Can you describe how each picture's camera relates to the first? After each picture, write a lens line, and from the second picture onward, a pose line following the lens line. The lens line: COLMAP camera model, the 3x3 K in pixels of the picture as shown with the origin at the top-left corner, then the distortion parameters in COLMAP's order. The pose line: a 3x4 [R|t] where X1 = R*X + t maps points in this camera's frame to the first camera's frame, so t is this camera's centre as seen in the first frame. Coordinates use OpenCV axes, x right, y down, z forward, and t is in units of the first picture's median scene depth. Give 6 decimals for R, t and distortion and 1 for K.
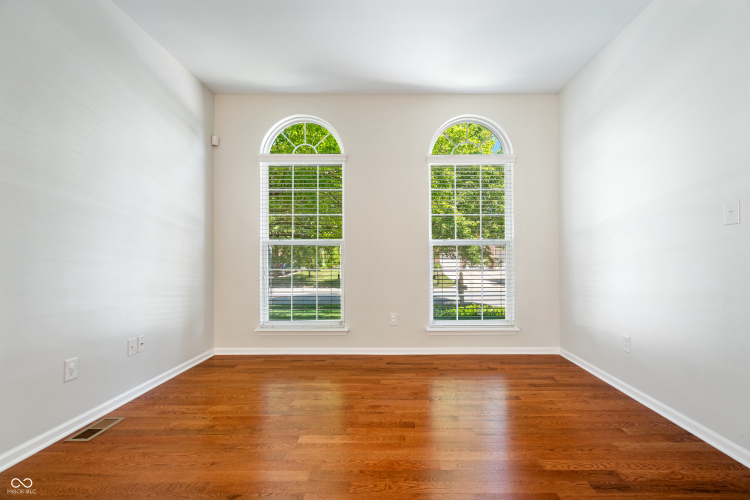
lens RADIAL K [[352.1, 0, 375.1], [0, 352.1, 256.8], [0, 0, 1]] dist [-0.002379, 0.001098]
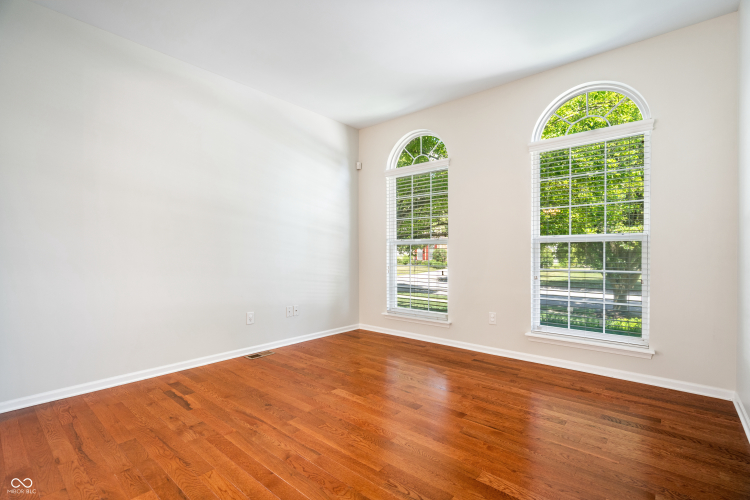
lens RADIAL K [[352.1, 0, 382.7], [0, 352.1, 258.2], [0, 0, 1]] dist [-0.002379, 0.001098]
pose [[0.757149, 0.009980, -0.653166, 0.495076], [-0.002337, 0.999918, 0.012570, -0.001955], [0.653238, -0.007991, 0.757111, 0.064875]]
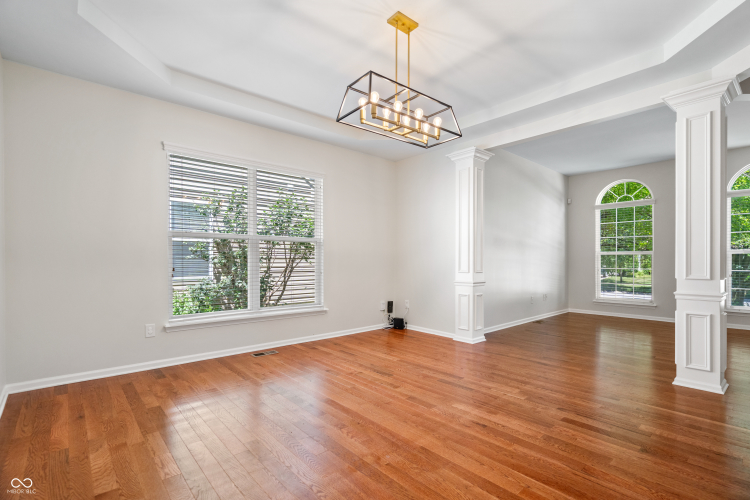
lens RADIAL K [[352.1, 0, 382.2], [0, 352.1, 259.1], [0, 0, 1]] dist [-0.002379, 0.001098]
pose [[0.685221, 0.000336, -0.728335, 0.260541], [0.000183, 1.000000, 0.000633, -0.014101], [0.728336, -0.000567, 0.685220, -1.130643]]
